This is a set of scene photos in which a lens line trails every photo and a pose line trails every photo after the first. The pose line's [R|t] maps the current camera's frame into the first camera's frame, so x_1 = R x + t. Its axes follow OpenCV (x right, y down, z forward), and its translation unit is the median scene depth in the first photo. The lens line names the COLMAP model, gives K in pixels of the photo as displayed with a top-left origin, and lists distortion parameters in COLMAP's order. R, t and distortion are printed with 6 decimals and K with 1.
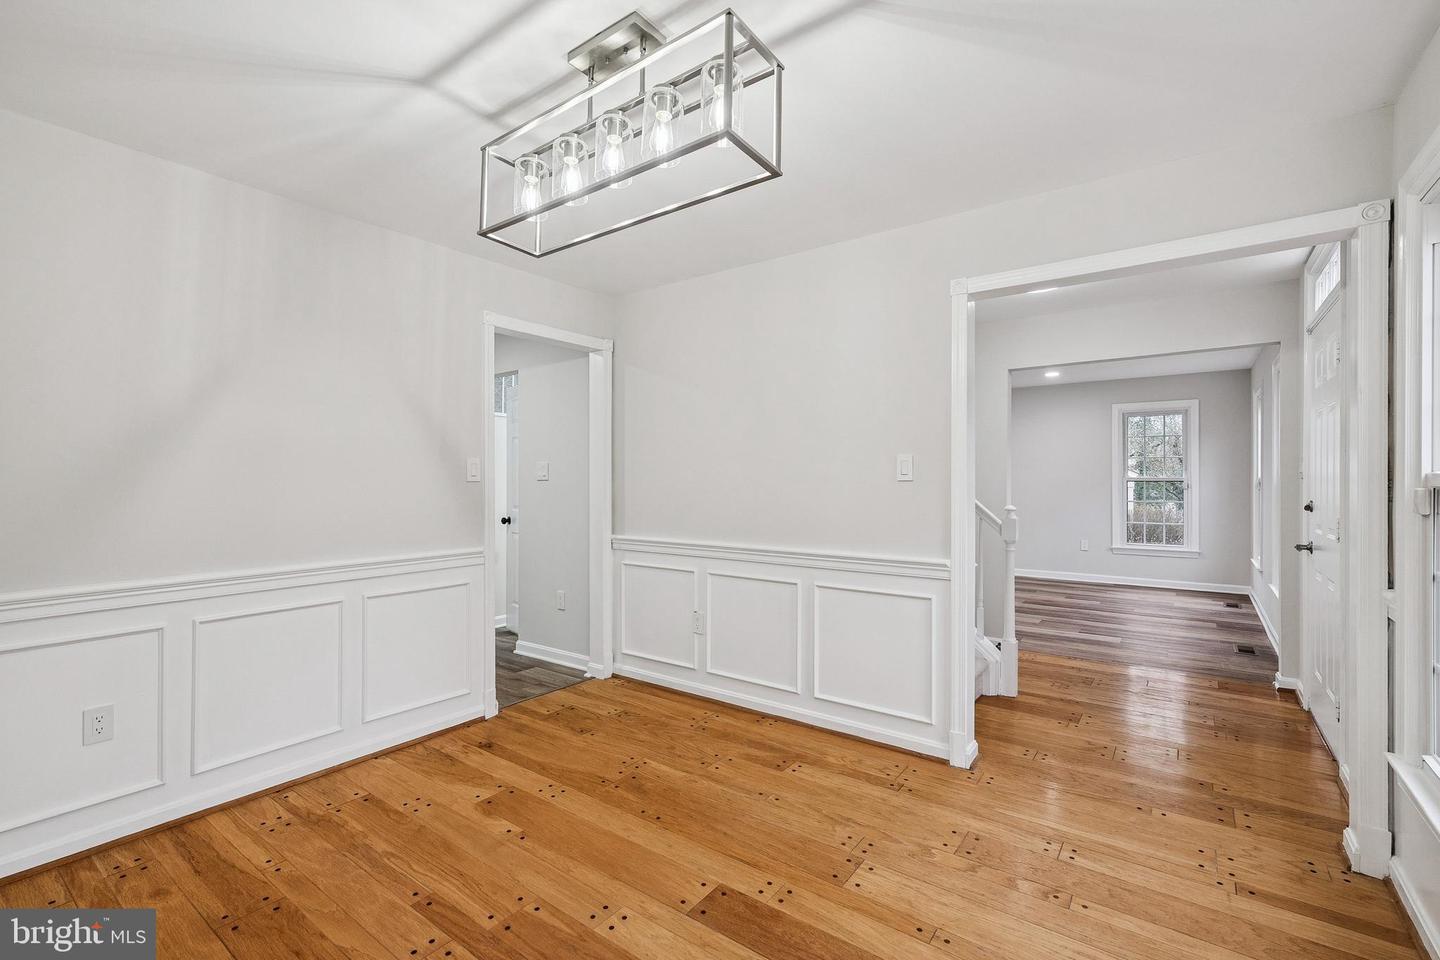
lens RADIAL K [[644.5, 0, 719.2], [0, 644.5, 482.7], [0, 0, 1]] dist [-0.010142, 0.002263]
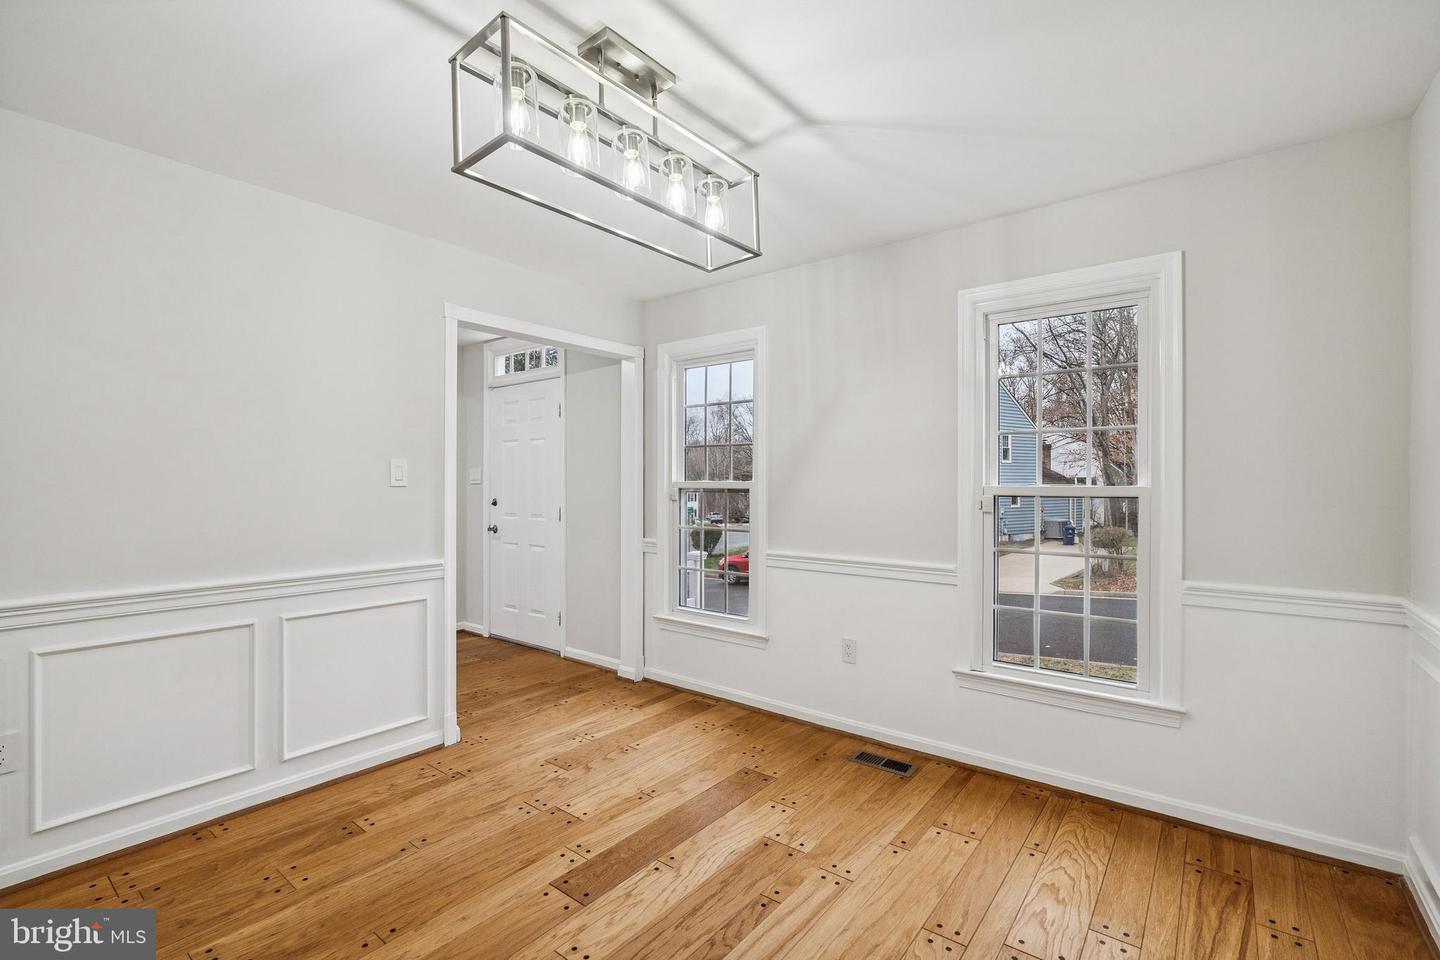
lens RADIAL K [[644.5, 0, 720.3], [0, 644.5, 477.0], [0, 0, 1]] dist [-0.010142, 0.002263]
pose [[0.024003, 0.005965, 0.999694, -0.780074], [0.010048, 0.999930, -0.006207, -0.009520], [-0.999661, 0.010194, 0.023941, 0.536569]]
